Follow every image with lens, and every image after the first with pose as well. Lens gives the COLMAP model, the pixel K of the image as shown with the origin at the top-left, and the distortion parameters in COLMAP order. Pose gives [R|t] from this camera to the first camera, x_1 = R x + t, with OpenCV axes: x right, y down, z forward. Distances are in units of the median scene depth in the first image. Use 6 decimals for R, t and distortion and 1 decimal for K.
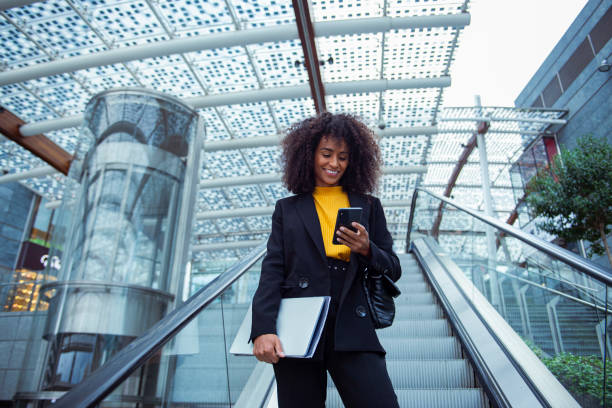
lens RADIAL K [[472.7, 0, 306.0], [0, 472.7, 204.0], [0, 0, 1]] dist [-0.056056, 0.002735]
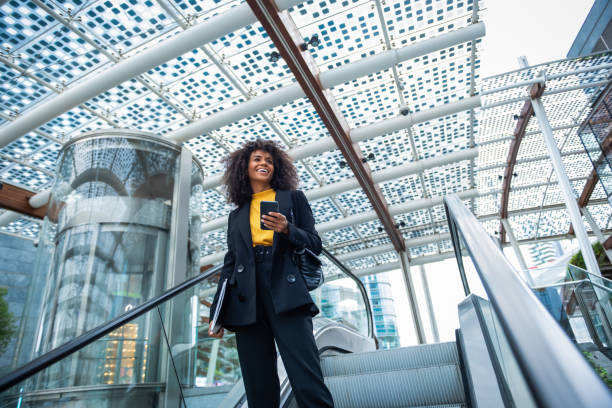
lens RADIAL K [[368.6, 0, 322.3], [0, 368.6, 194.7], [0, 0, 1]] dist [-0.000693, 0.000421]
pose [[0.964698, -0.196353, -0.175508, 0.086611], [0.190391, 0.980416, -0.050358, -0.017647], [0.181959, 0.015165, 0.983189, 0.293472]]
